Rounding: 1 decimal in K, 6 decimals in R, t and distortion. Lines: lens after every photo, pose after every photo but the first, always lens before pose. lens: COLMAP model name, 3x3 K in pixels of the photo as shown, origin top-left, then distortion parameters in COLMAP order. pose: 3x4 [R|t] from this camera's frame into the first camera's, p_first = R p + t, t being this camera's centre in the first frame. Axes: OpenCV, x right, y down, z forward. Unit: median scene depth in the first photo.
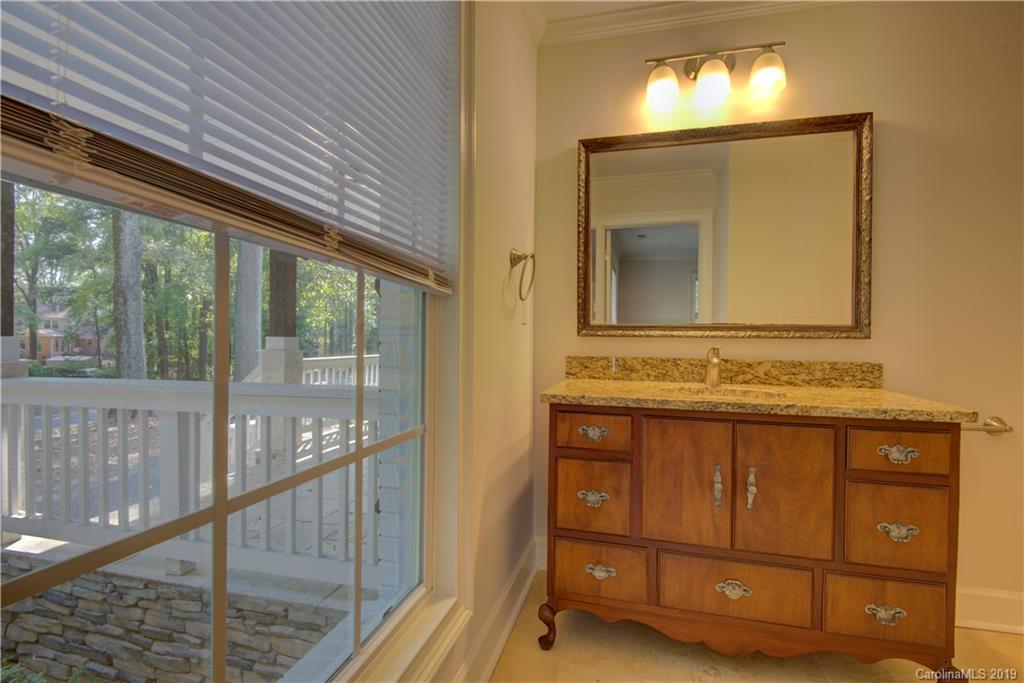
lens RADIAL K [[484.3, 0, 512.0], [0, 484.3, 341.5], [0, 0, 1]] dist [0.020697, -0.013872]
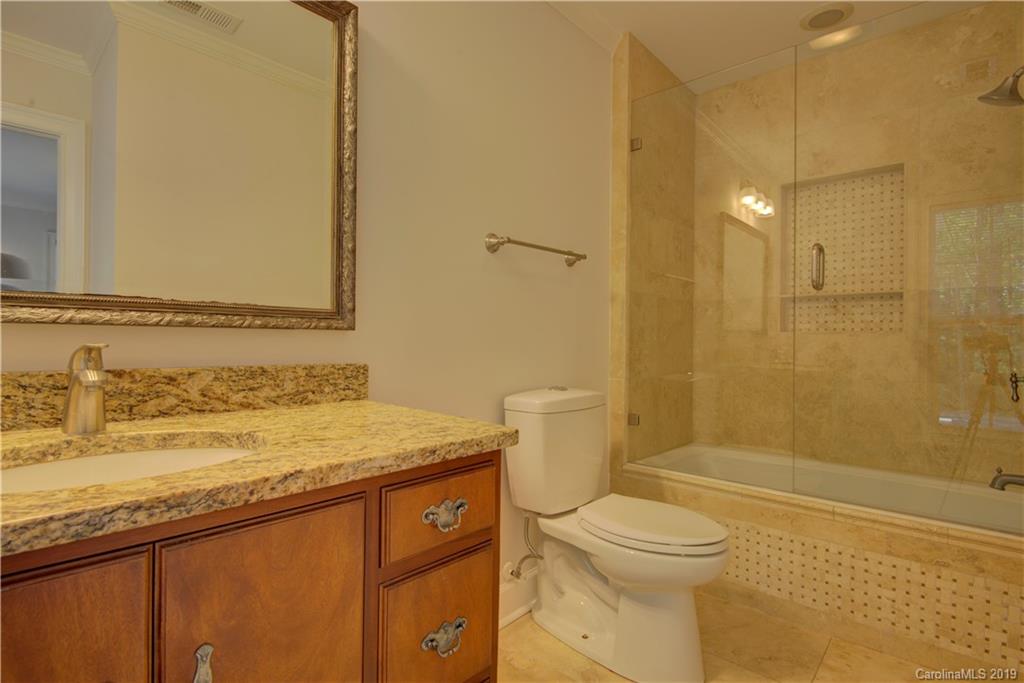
lens RADIAL K [[495.7, 0, 512.0], [0, 495.7, 341.5], [0, 0, 1]] dist [-0.000435, -0.007607]
pose [[0.450677, -0.009790, 0.892634, 0.197674], [-0.002691, 0.999920, 0.012325, 0.001532], [-0.892683, -0.007957, 0.450615, 0.473911]]
